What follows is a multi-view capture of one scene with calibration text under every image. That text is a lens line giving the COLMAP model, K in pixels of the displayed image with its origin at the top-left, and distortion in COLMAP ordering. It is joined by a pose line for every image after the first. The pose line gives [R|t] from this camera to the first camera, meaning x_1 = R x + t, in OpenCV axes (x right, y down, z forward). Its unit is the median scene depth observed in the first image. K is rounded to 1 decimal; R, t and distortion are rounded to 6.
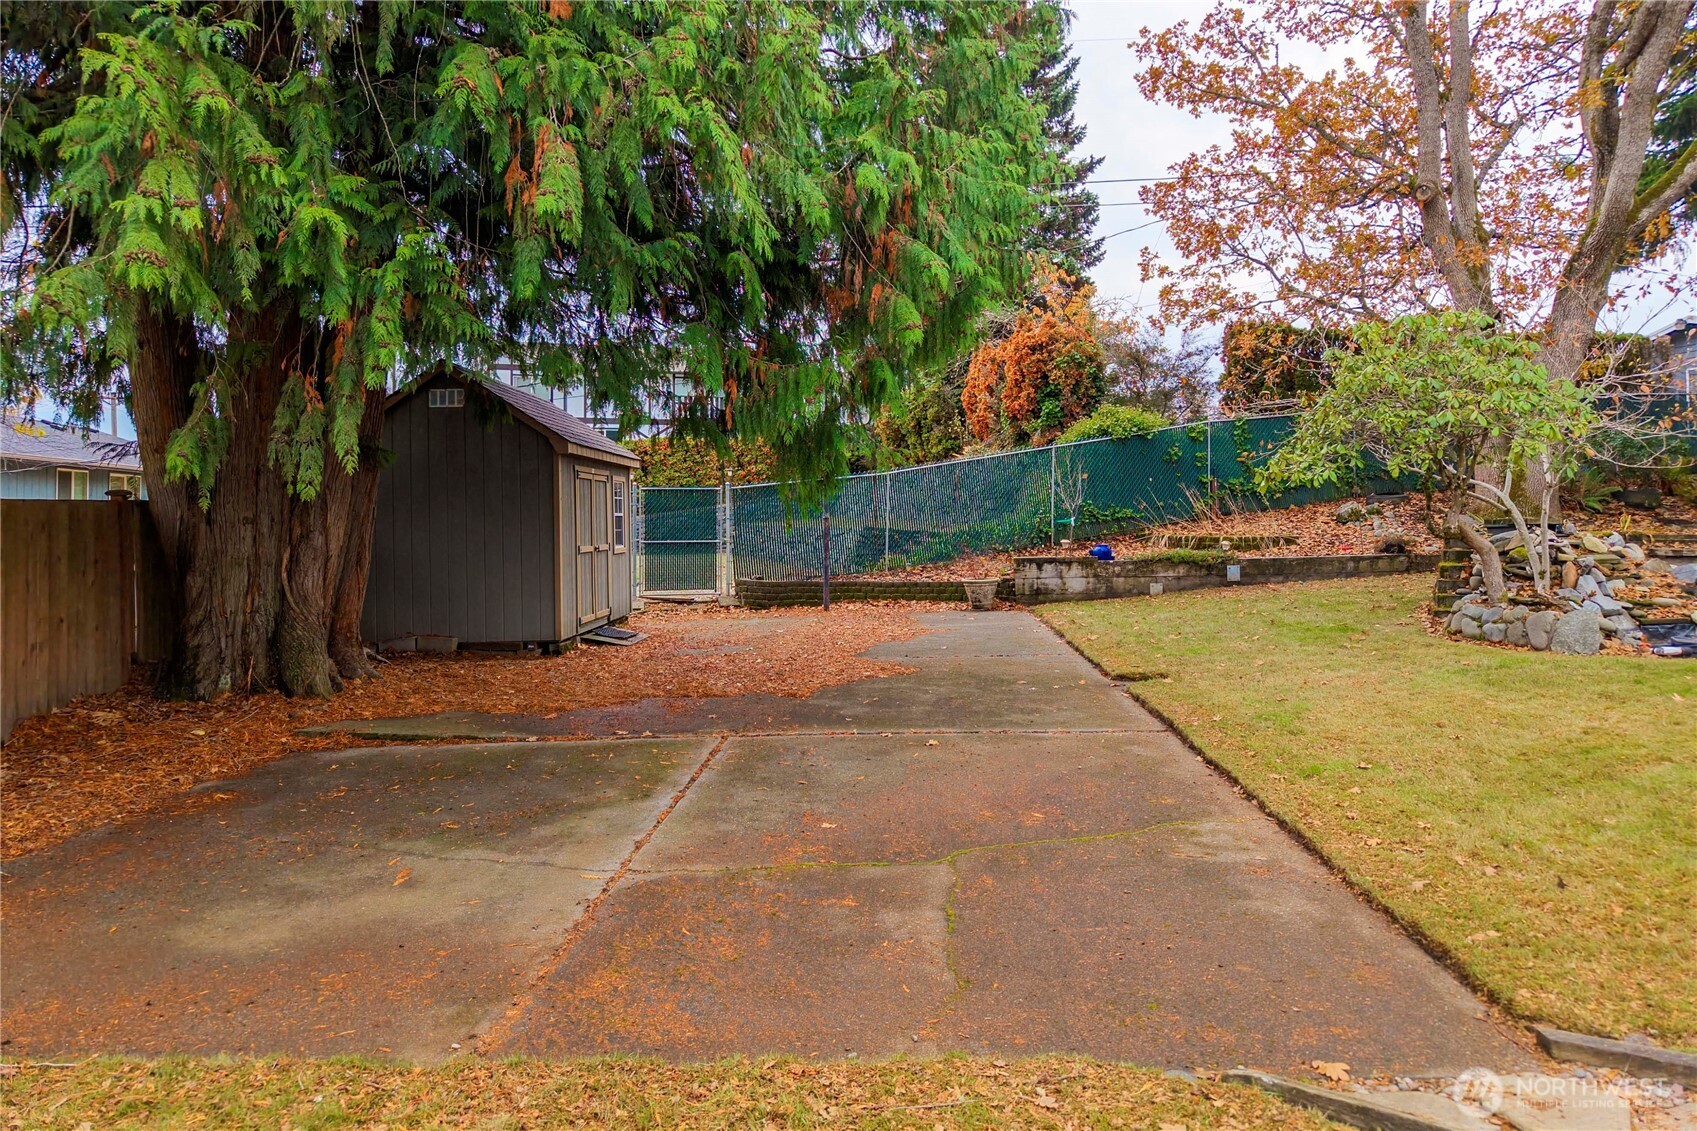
lens RADIAL K [[1179.3, 0, 847.9], [0, 1179.3, 561.6], [0, 0, 1]] dist [-0.000888, -0.003205]
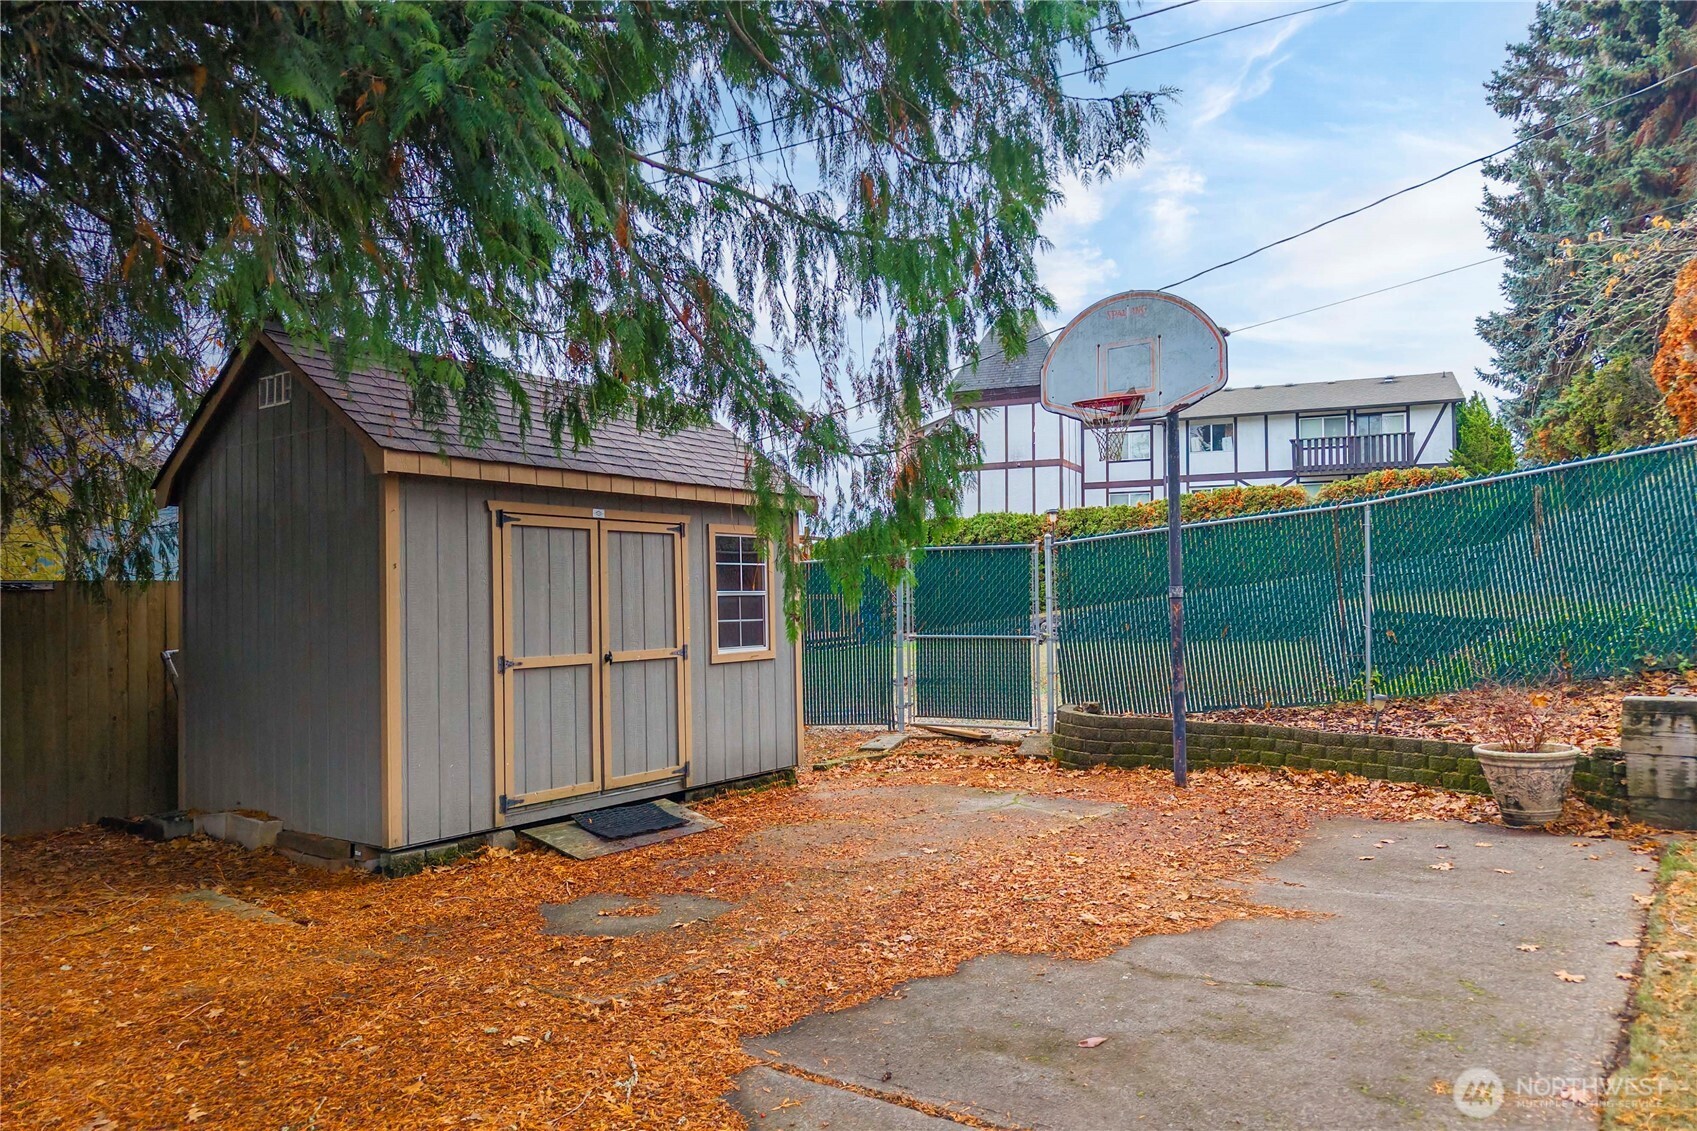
lens RADIAL K [[1179.3, 0, 848.3], [0, 1179.3, 567.4], [0, 0, 1]] dist [-0.000888, -0.003205]
pose [[0.825848, -0.012215, -0.563760, 0.143120], [-0.017096, 0.998763, -0.046684, -0.023561], [0.563633, 0.048192, 0.824618, 0.510906]]
